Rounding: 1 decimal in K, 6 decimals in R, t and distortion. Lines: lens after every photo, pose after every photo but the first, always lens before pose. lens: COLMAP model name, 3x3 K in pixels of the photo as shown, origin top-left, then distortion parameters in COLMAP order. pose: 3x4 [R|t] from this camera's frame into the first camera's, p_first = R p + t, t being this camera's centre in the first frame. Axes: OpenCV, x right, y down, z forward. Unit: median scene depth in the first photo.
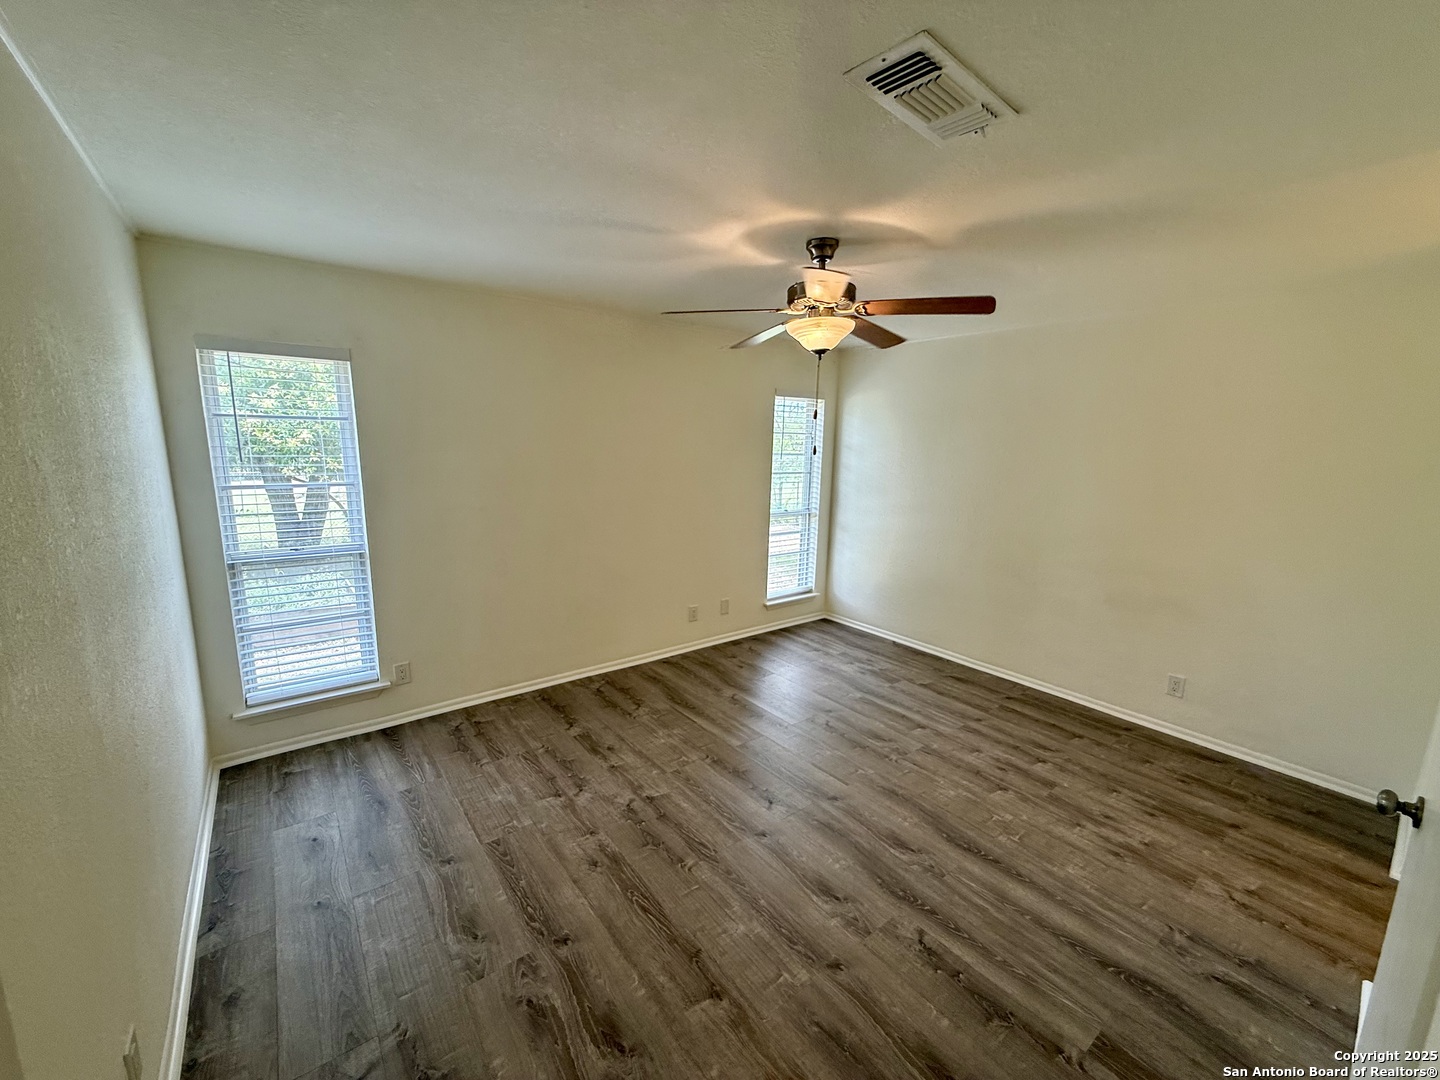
lens RADIAL K [[573.7, 0, 719.0], [0, 573.7, 543.9], [0, 0, 1]] dist [-0.000322, -0.000158]
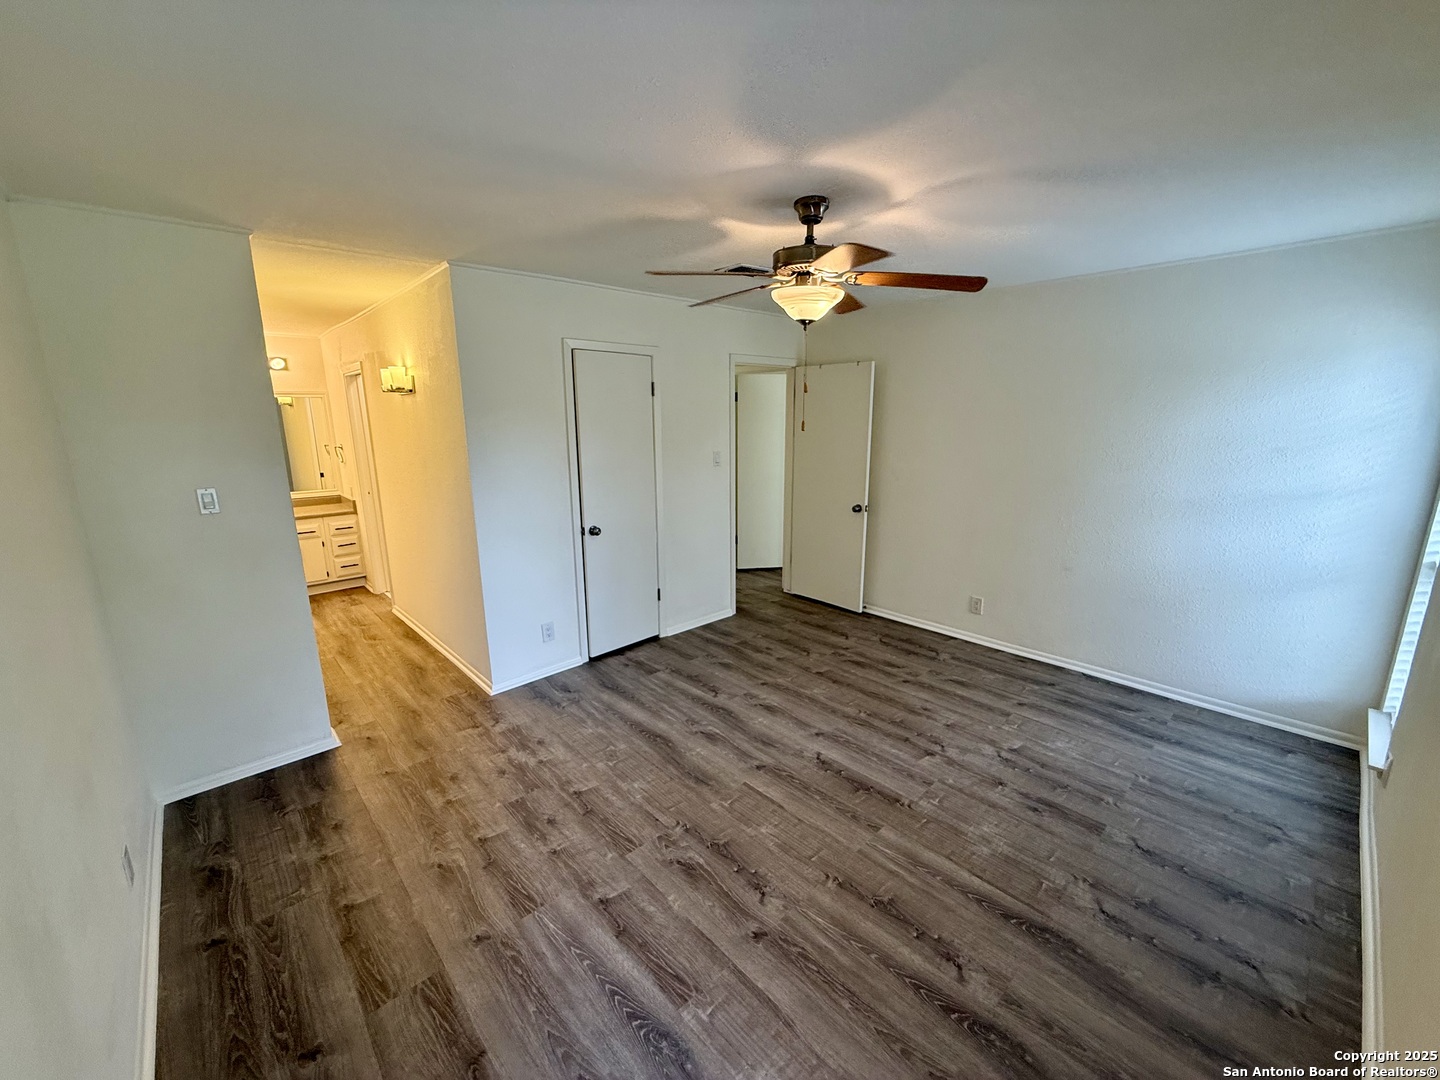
lens RADIAL K [[573.7, 0, 719.0], [0, 573.7, 543.9], [0, 0, 1]] dist [-0.000322, -0.000158]
pose [[-0.996042, 0.006524, -0.088640, 0.406880], [-0.028626, 0.920609, 0.389434, -0.360461], [0.084144, 0.390431, -0.916779, 2.002839]]
